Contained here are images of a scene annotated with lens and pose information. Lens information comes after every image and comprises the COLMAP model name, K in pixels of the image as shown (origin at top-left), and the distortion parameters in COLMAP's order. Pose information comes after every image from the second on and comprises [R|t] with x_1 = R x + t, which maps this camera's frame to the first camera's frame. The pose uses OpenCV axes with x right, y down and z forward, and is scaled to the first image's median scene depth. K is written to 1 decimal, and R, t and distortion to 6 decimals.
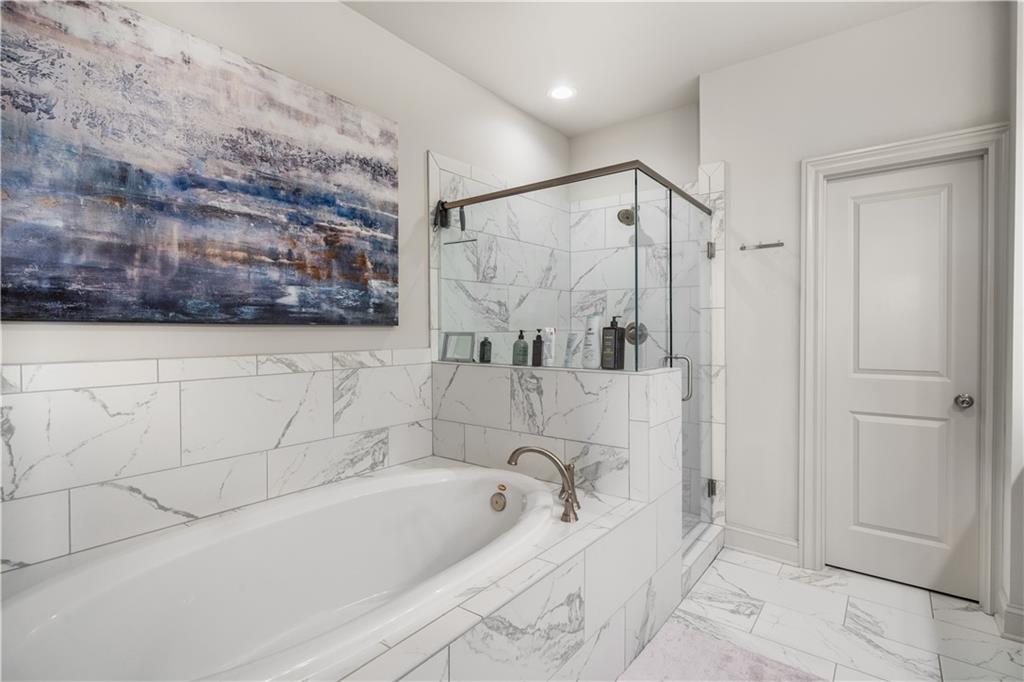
lens RADIAL K [[501.1, 0, 518.3], [0, 501.1, 340.5], [0, 0, 1]] dist [0.004277, 0.000191]
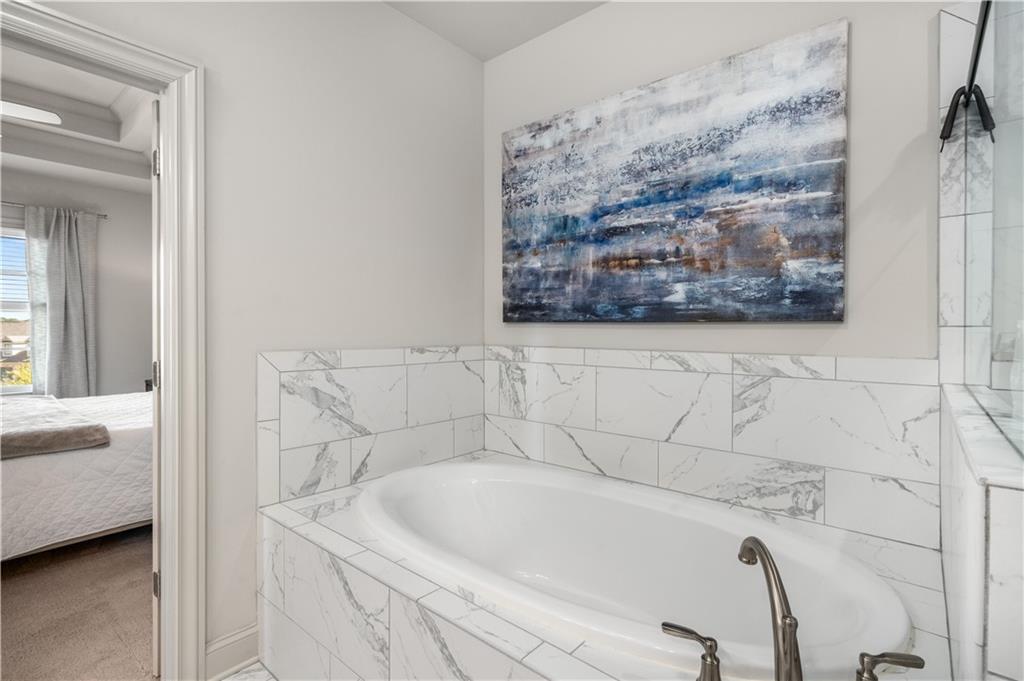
lens RADIAL K [[501.1, 0, 508.9], [0, 501.1, 334.4], [0, 0, 1]] dist [0.004277, 0.000191]
pose [[-0.075708, 0.015434, -0.997011, 0.578273], [-0.020914, 0.999636, 0.017063, -0.017794], [0.996911, 0.022143, -0.075357, 0.760386]]
